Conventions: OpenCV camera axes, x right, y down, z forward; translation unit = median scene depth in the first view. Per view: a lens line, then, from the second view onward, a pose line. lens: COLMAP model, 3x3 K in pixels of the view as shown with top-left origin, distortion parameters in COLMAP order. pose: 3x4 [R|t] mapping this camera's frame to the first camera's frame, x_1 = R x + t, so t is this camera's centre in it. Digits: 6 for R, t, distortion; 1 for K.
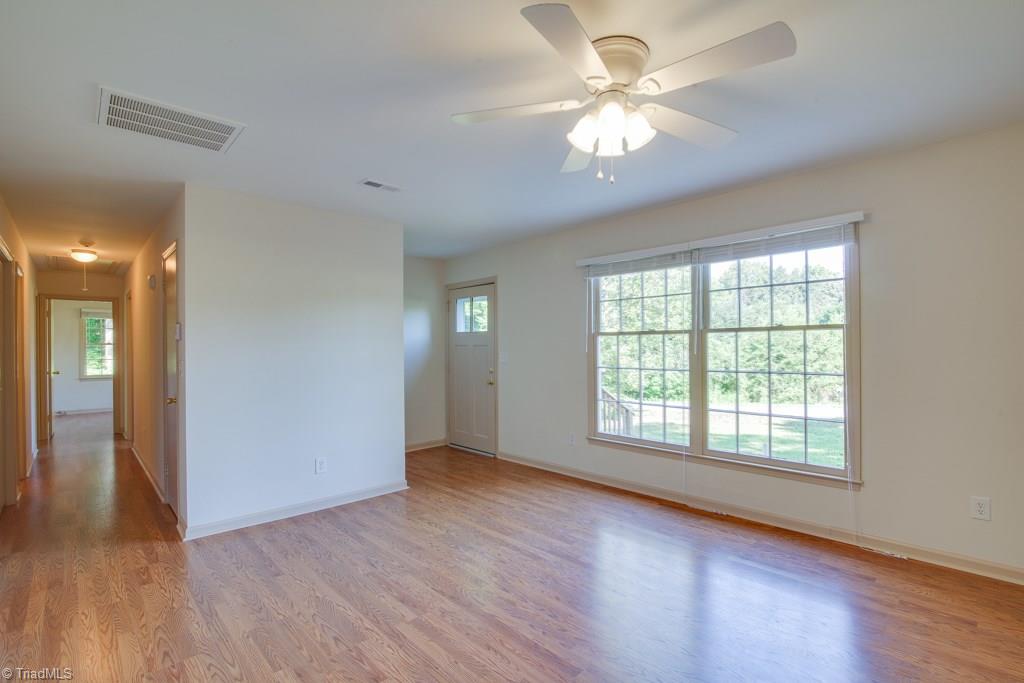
lens RADIAL K [[469.0, 0, 515.3], [0, 469.0, 341.5], [0, 0, 1]] dist [-0.019705, 0.001090]
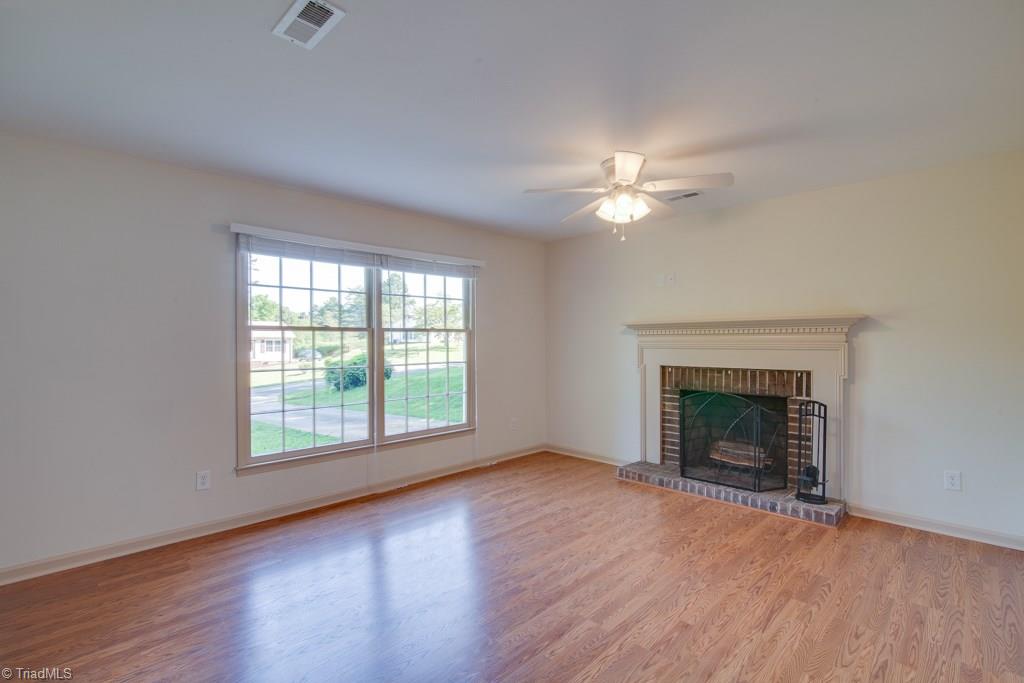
lens RADIAL K [[469.0, 0, 519.0], [0, 469.0, 349.5], [0, 0, 1]] dist [-0.019705, 0.001090]
pose [[-0.028226, -0.007659, 0.999572, -0.717748], [-0.006115, 0.999953, 0.007490, 0.013423], [-0.999583, -0.005901, -0.028272, 0.720189]]
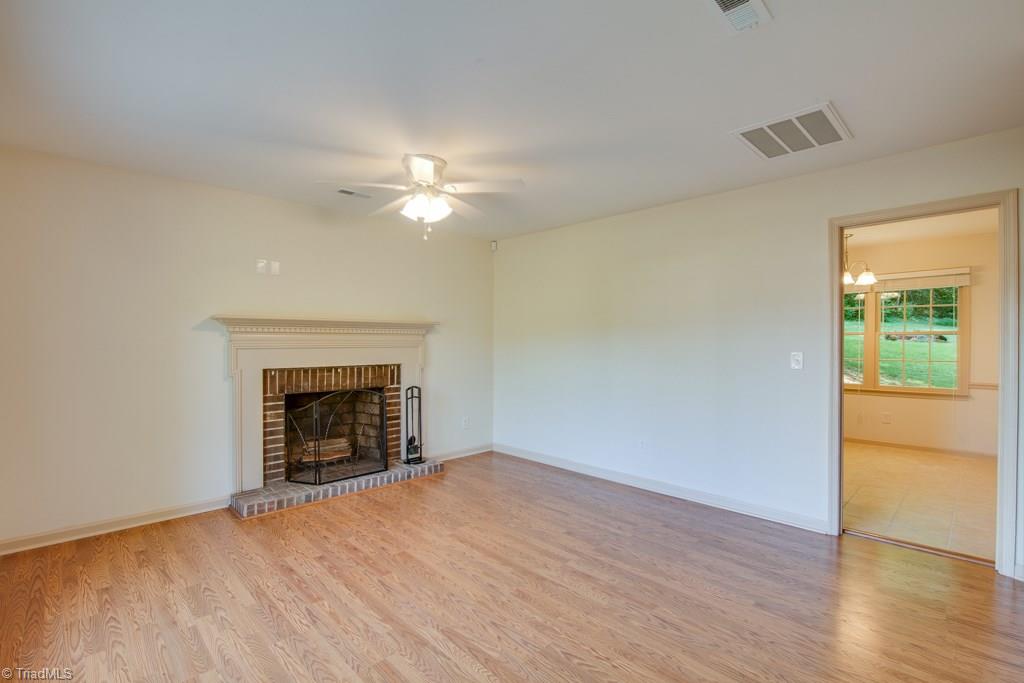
lens RADIAL K [[469.0, 0, 520.7], [0, 469.0, 335.0], [0, 0, 1]] dist [-0.019705, 0.001090]
pose [[-0.999634, 0.008731, -0.025612, -0.041554], [0.009328, 0.999686, -0.023273, 0.016964], [0.025401, -0.023504, -0.999401, 1.357941]]
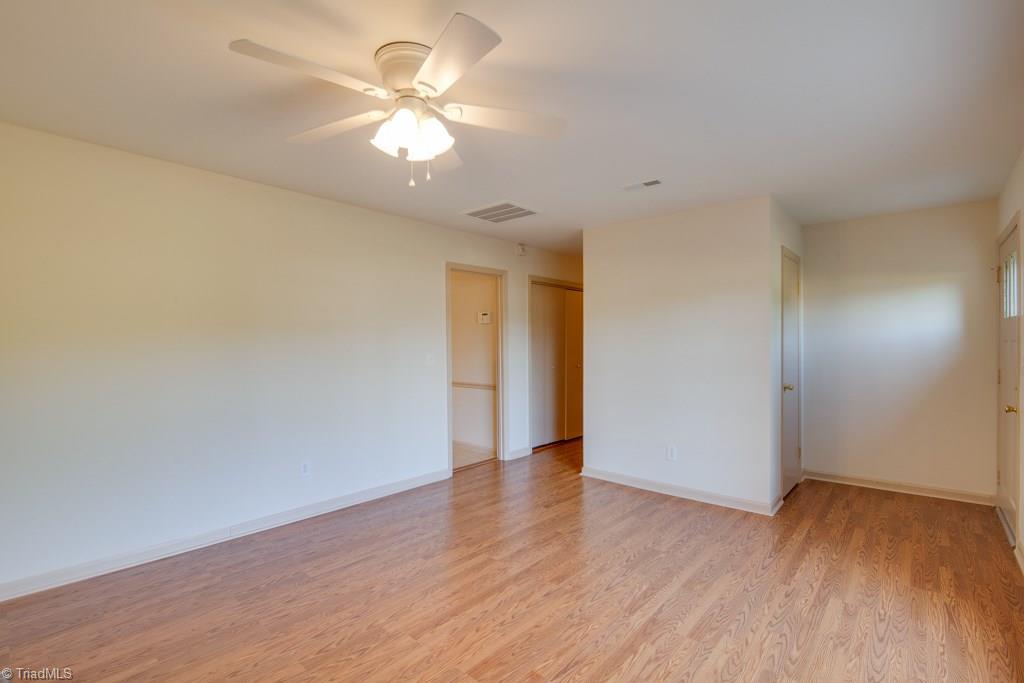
lens RADIAL K [[469.0, 0, 516.5], [0, 469.0, 340.0], [0, 0, 1]] dist [-0.019705, 0.001090]
pose [[0.092034, 0.004059, -0.995748, 0.642007], [0.013555, 0.999894, 0.005329, -0.005108], [0.995664, -0.013988, 0.091969, 0.578317]]
